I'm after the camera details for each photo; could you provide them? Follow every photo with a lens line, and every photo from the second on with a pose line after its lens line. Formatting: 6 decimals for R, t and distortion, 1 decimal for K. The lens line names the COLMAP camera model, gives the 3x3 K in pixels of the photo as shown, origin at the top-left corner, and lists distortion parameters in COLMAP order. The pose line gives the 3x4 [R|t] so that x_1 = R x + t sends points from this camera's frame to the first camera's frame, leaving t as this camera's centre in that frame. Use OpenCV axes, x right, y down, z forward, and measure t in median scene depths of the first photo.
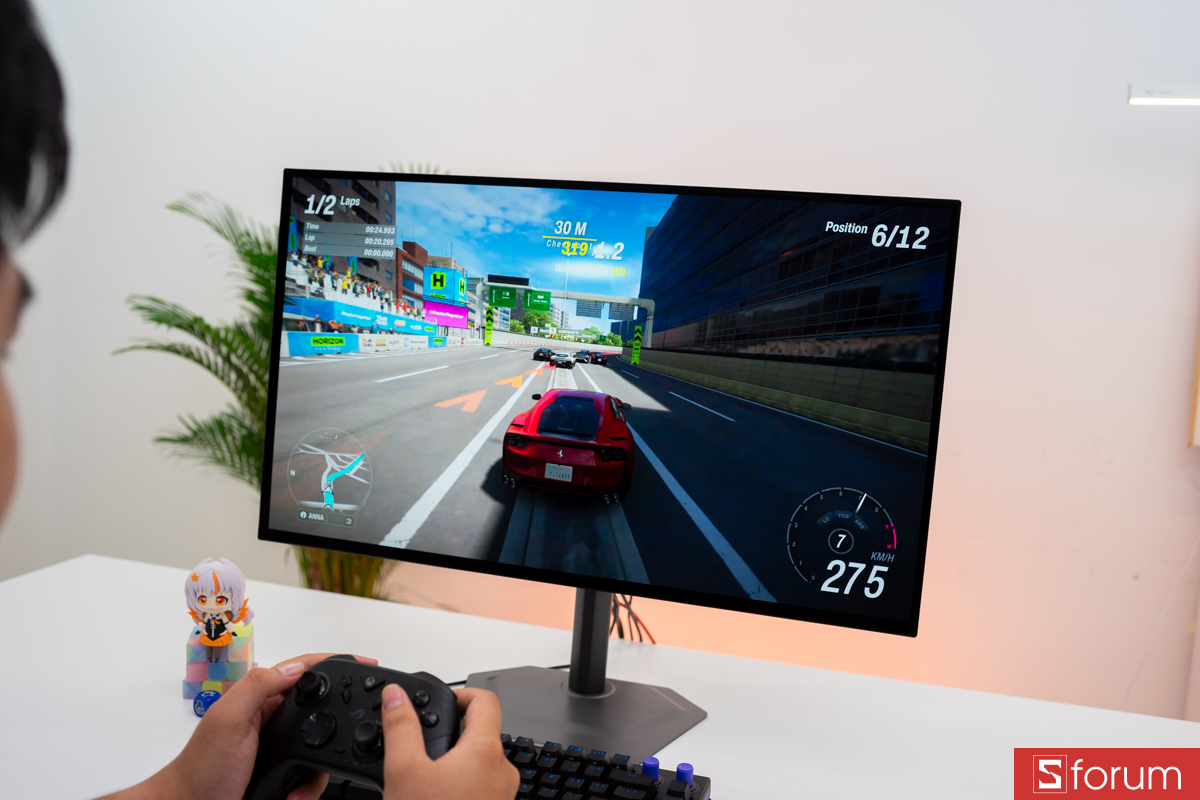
lens RADIAL K [[1151.8, 0, 600.0], [0, 1151.8, 400.0], [0, 0, 1]] dist [-0.065936, 0.014209]
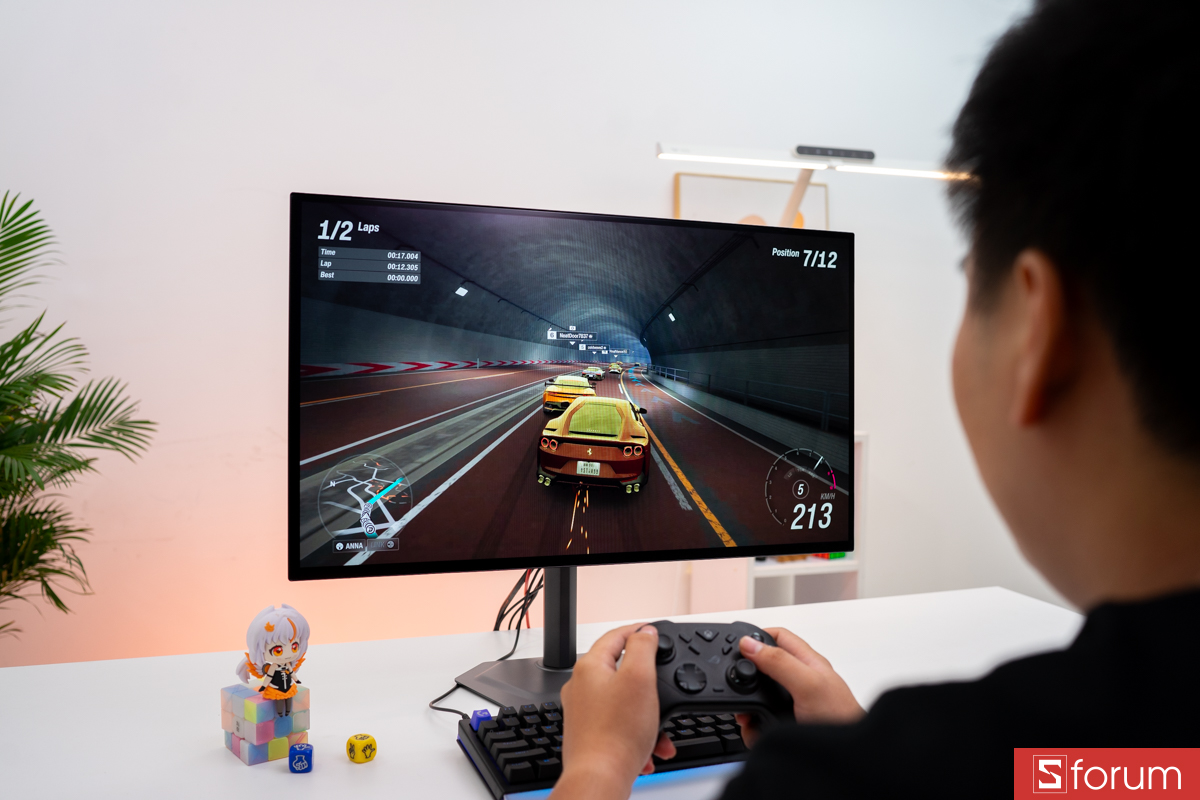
lens RADIAL K [[1149.6, 0, 600.0], [0, 1149.6, 400.0], [0, 0, 1]] dist [-0.074105, 0.025424]
pose [[0.778032, -0.078897, 0.623251, -0.694760], [0.097990, 0.995181, 0.003653, -0.005921], [-0.620535, 0.058230, 0.782014, 0.094479]]
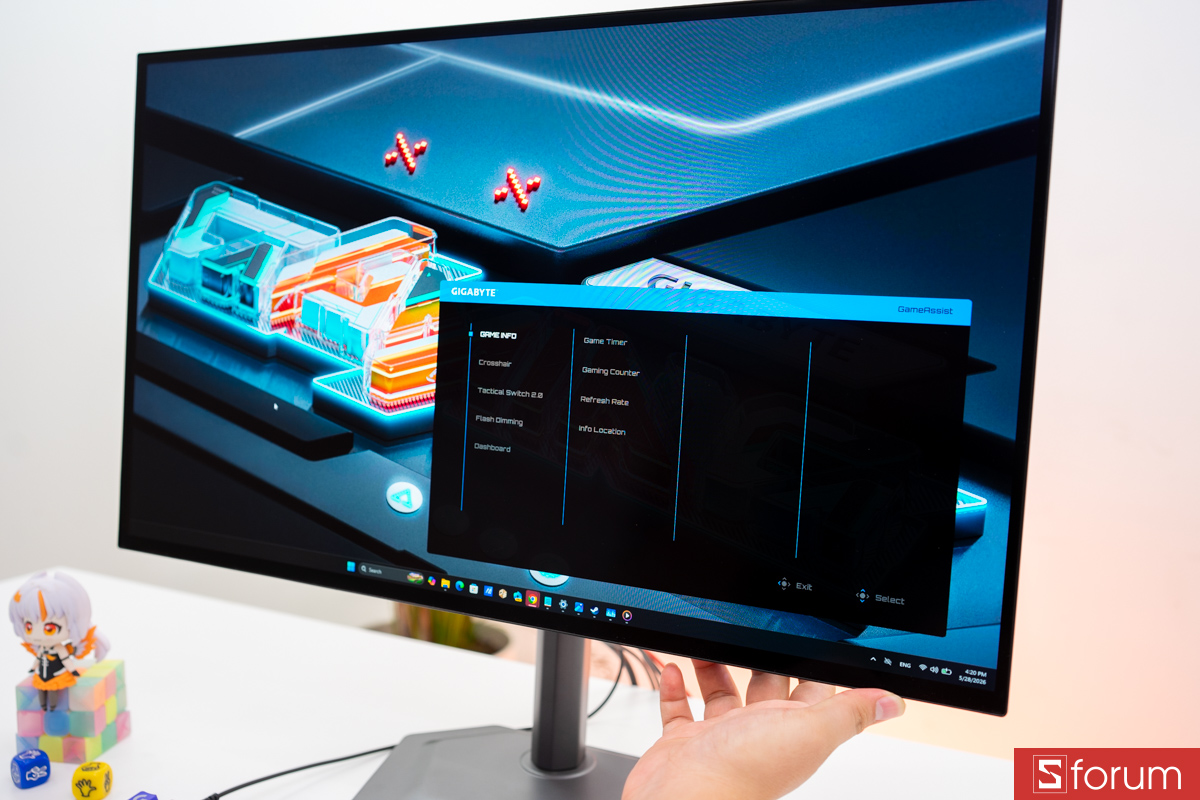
lens RADIAL K [[1151.8, 0, 600.0], [0, 1151.8, 400.0], [0, 0, 1]] dist [-0.065936, 0.014209]
pose [[0.983295, -0.018171, -0.181109, 0.154720], [0.015482, 0.999748, -0.016251, 0.041801], [0.181359, 0.013176, 0.983329, 0.326740]]
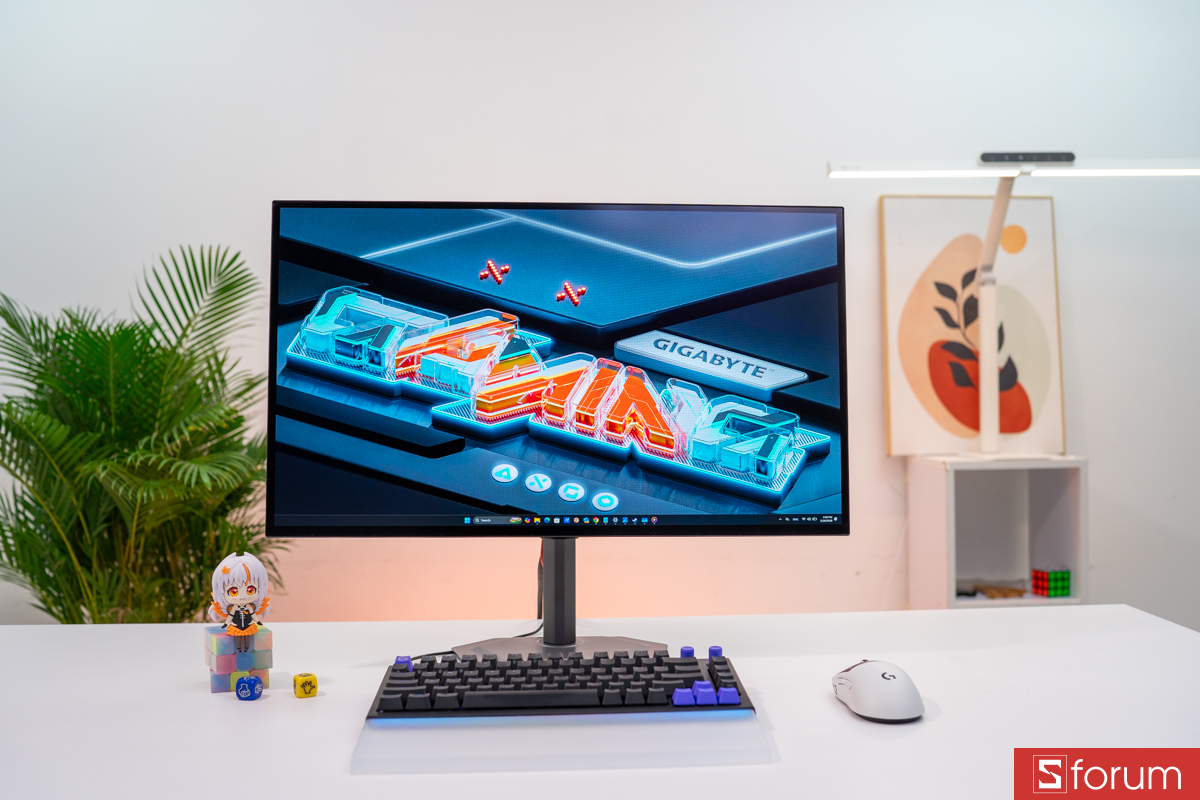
lens RADIAL K [[1159.5, 0, 600.0], [0, 1159.5, 400.0], [0, 0, 1]] dist [-0.083787, 0.023179]
pose [[0.939768, -0.063611, 0.335842, -0.368593], [0.100445, 0.990544, -0.093455, 0.130211], [-0.326722, 0.121559, 0.937271, -0.139015]]
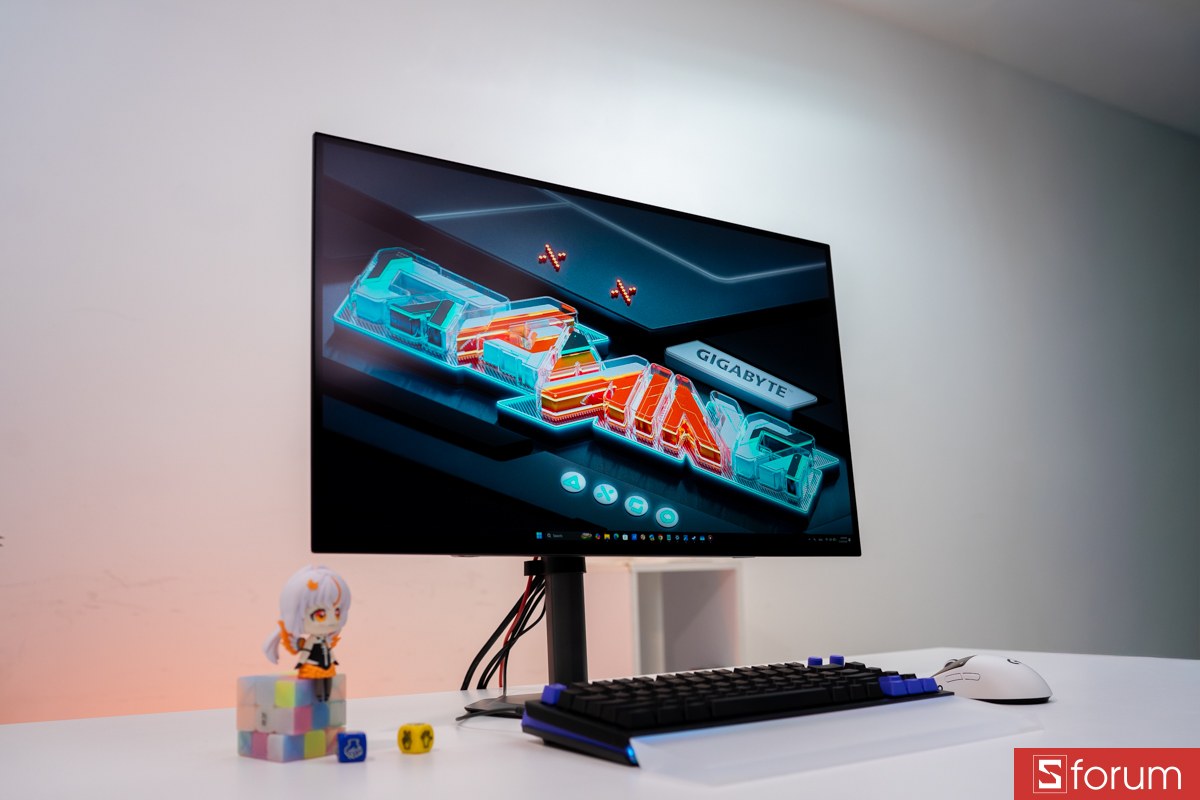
lens RADIAL K [[1149.6, 0, 600.0], [0, 1149.6, 400.0], [0, 0, 1]] dist [-0.074105, 0.025424]
pose [[0.625644, 0.050937, 0.778444, -0.827928], [0.149158, 0.971645, -0.183459, 0.200511], [-0.765716, 0.230892, 0.600307, 0.345686]]
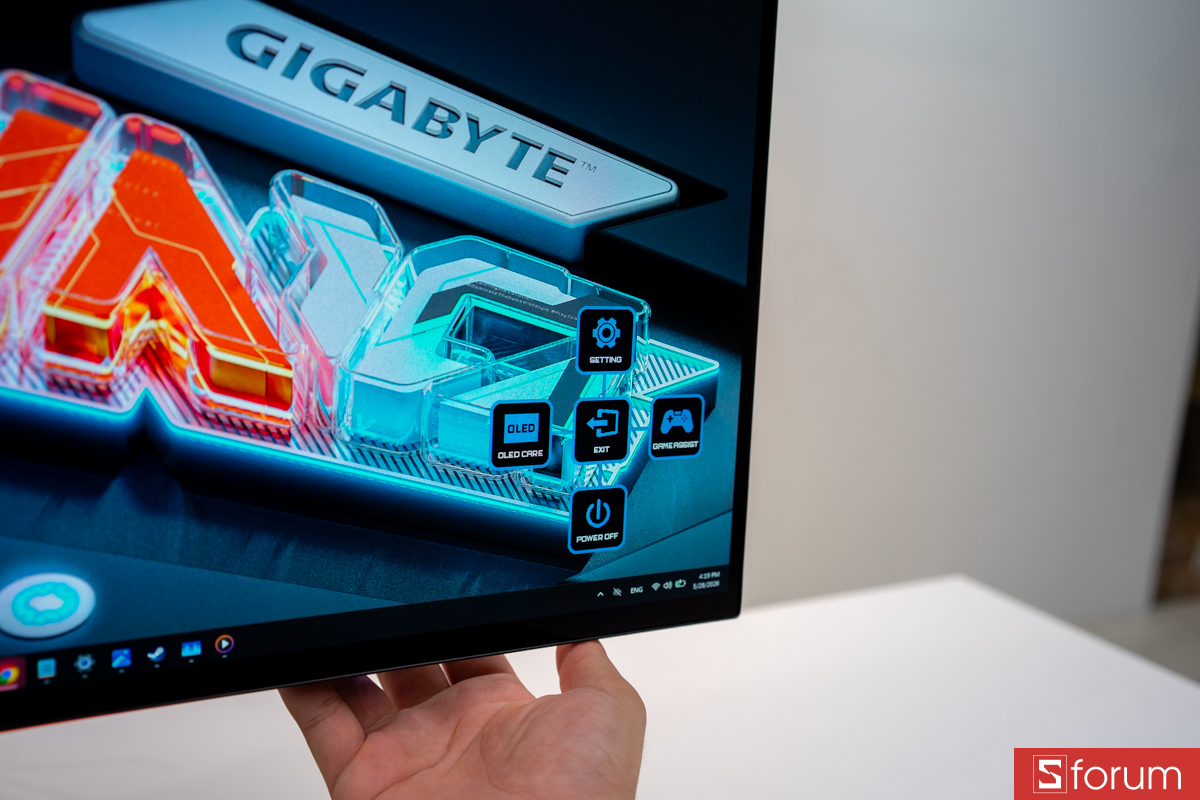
lens RADIAL K [[1185.2, 0, 600.0], [0, 1185.2, 400.0], [0, 0, 1]] dist [-0.011407, 0.068974]
pose [[0.675503, -0.152551, 0.721404, -0.110781], [0.052170, 0.985801, 0.159611, 0.023776], [-0.735510, -0.070182, 0.673870, 0.611668]]
